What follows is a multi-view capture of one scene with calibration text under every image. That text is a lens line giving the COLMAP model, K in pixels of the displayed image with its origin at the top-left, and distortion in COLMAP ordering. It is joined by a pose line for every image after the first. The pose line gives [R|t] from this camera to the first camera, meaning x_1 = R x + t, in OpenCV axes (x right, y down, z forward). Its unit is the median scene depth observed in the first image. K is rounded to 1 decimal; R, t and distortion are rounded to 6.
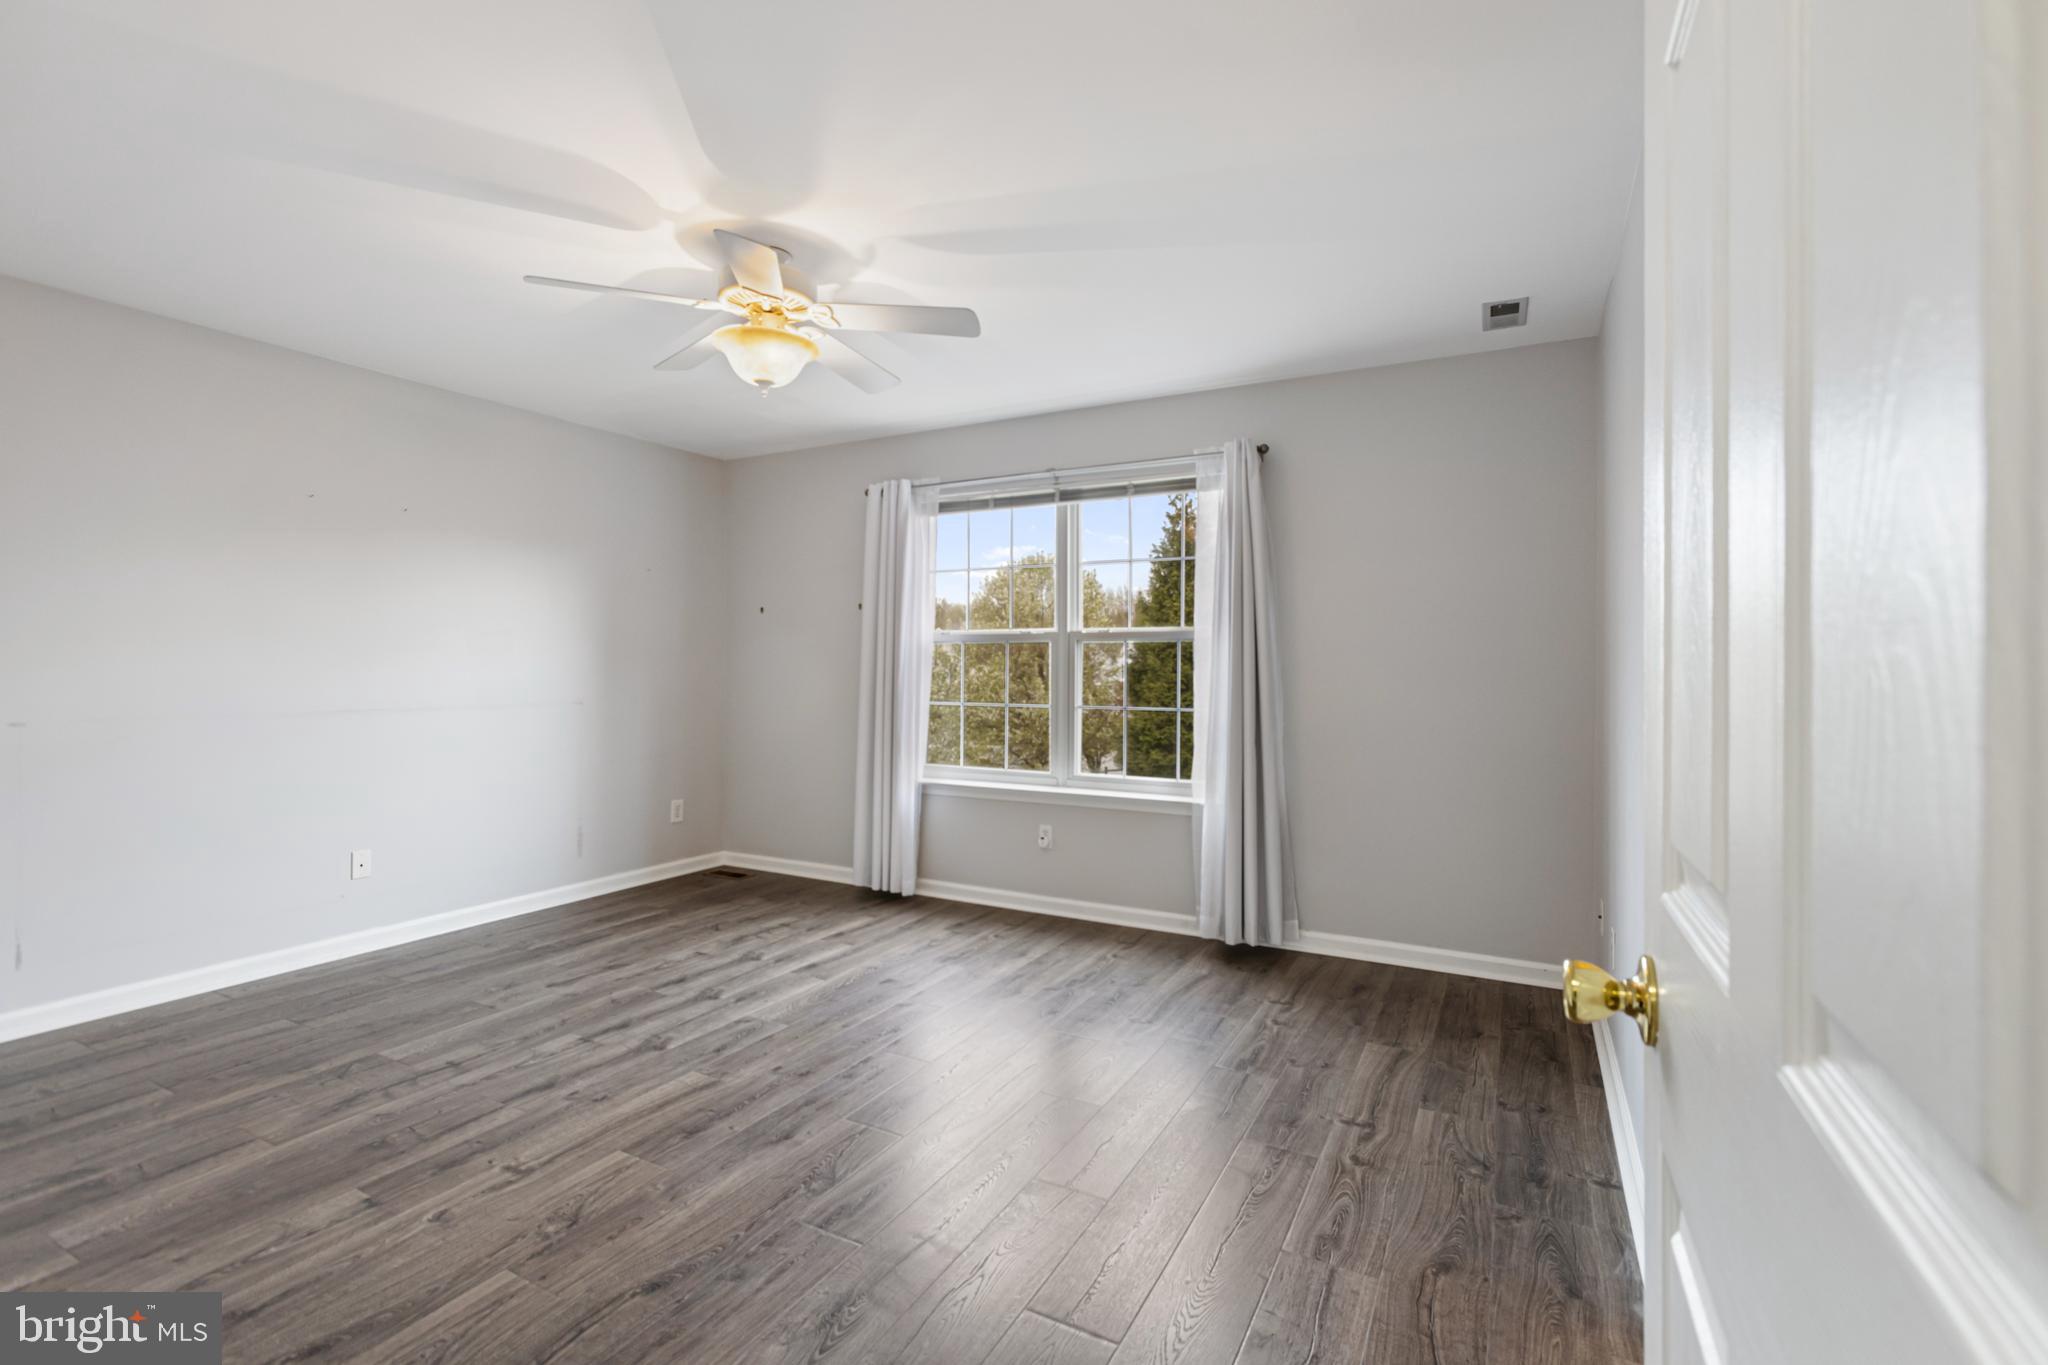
lens RADIAL K [[910.8, 0, 1030.4], [0, 910.8, 676.7], [0, 0, 1]] dist [-0.014874, 0.011233]
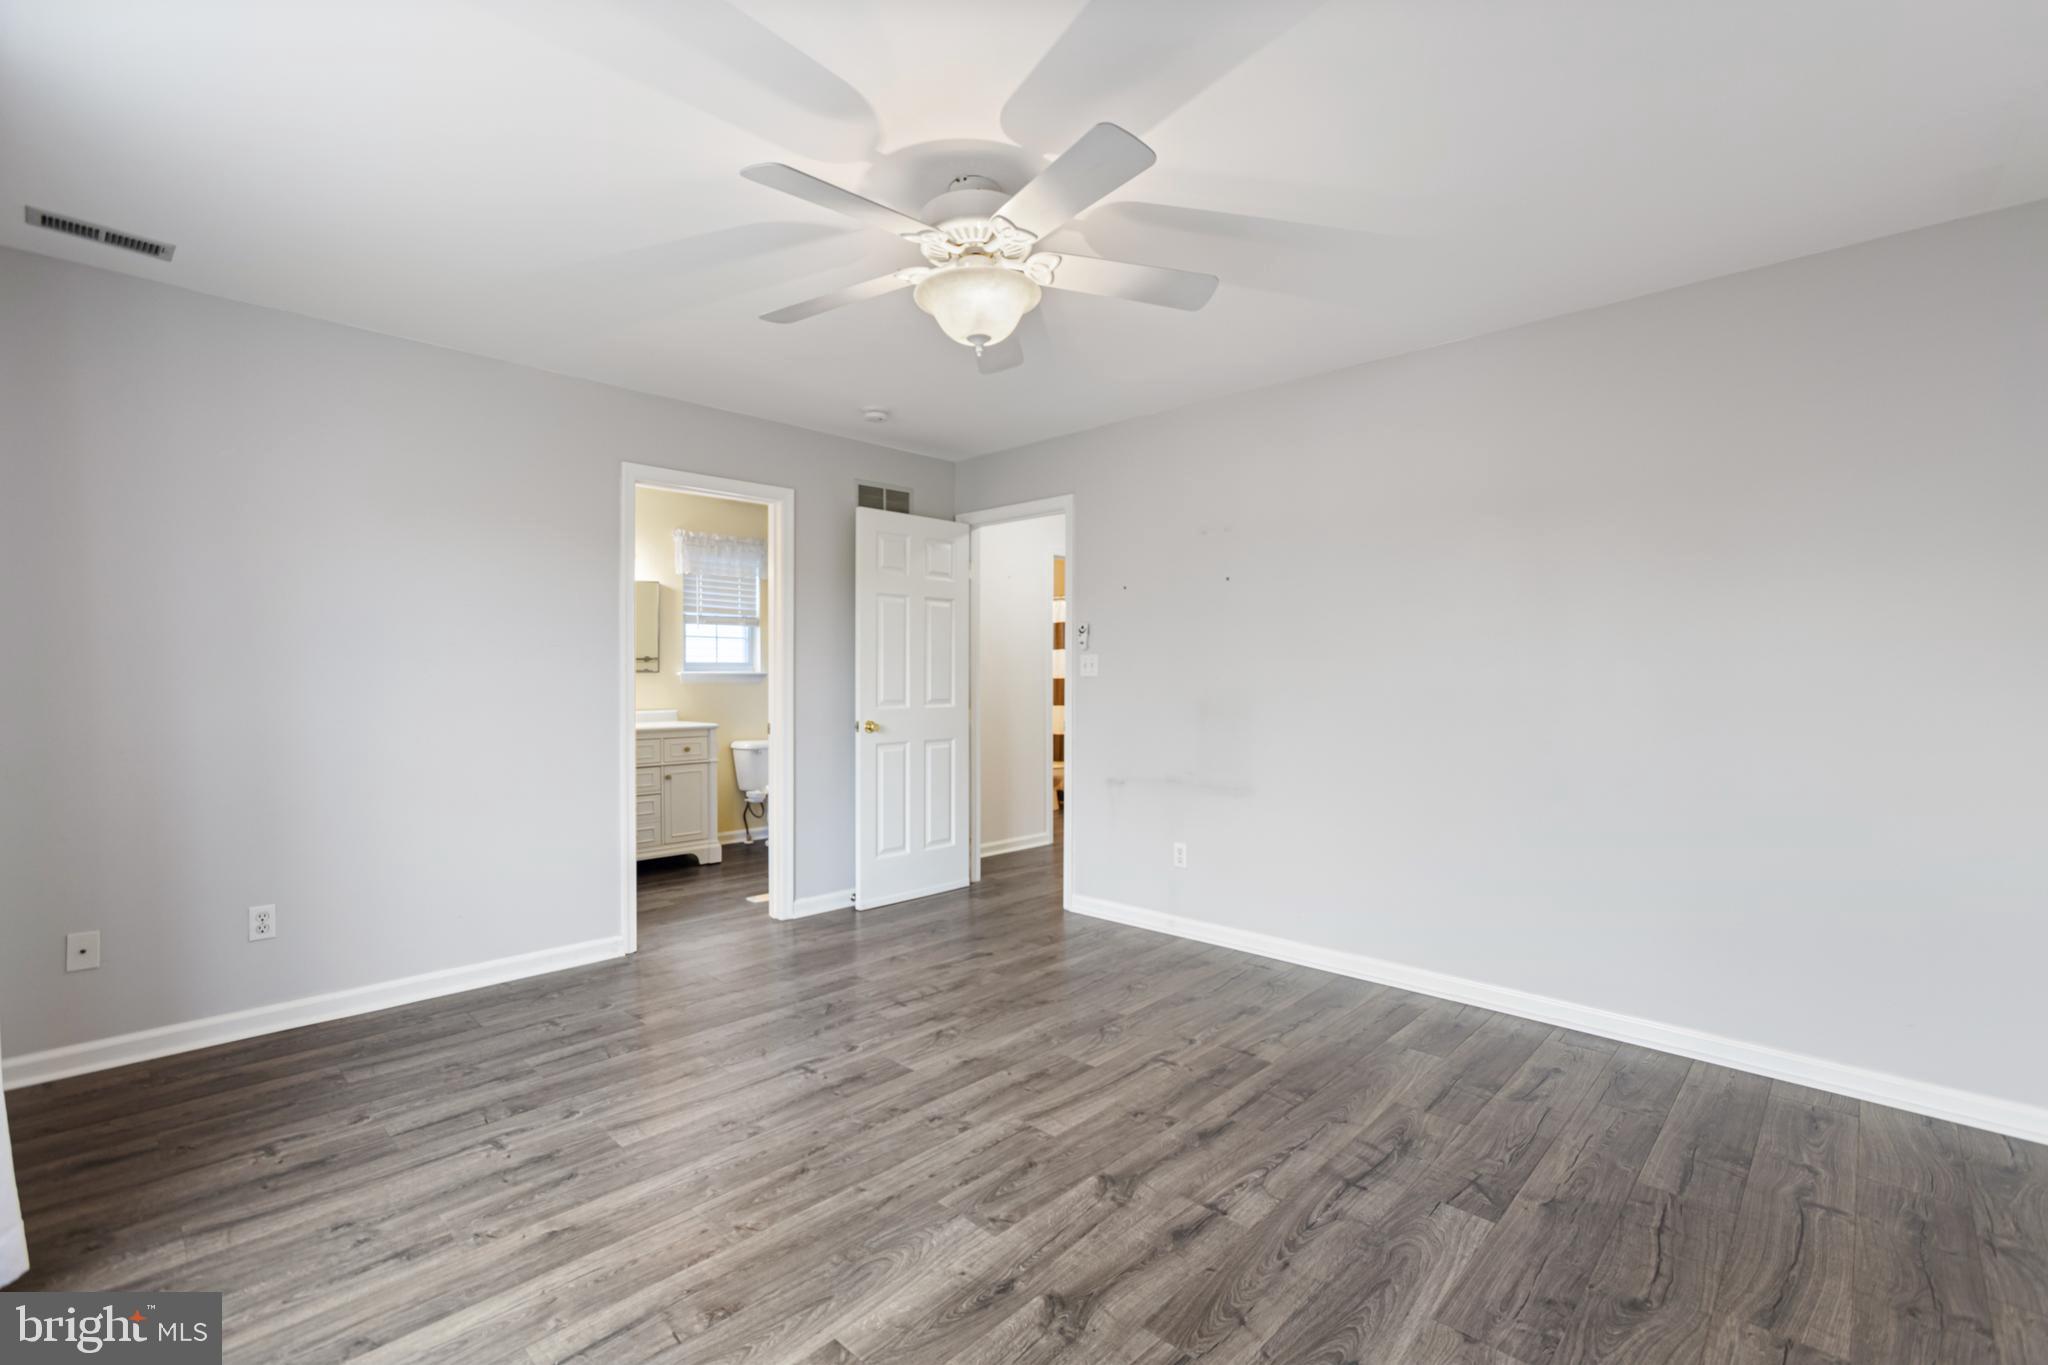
lens RADIAL K [[910.8, 0, 1030.4], [0, 910.8, 676.7], [0, 0, 1]] dist [-0.014874, 0.011233]
pose [[-0.964069, -0.005109, 0.265602, -0.574953], [-0.003316, 0.999969, 0.007197, -0.016795], [-0.265630, 0.006057, -0.964056, 1.834978]]
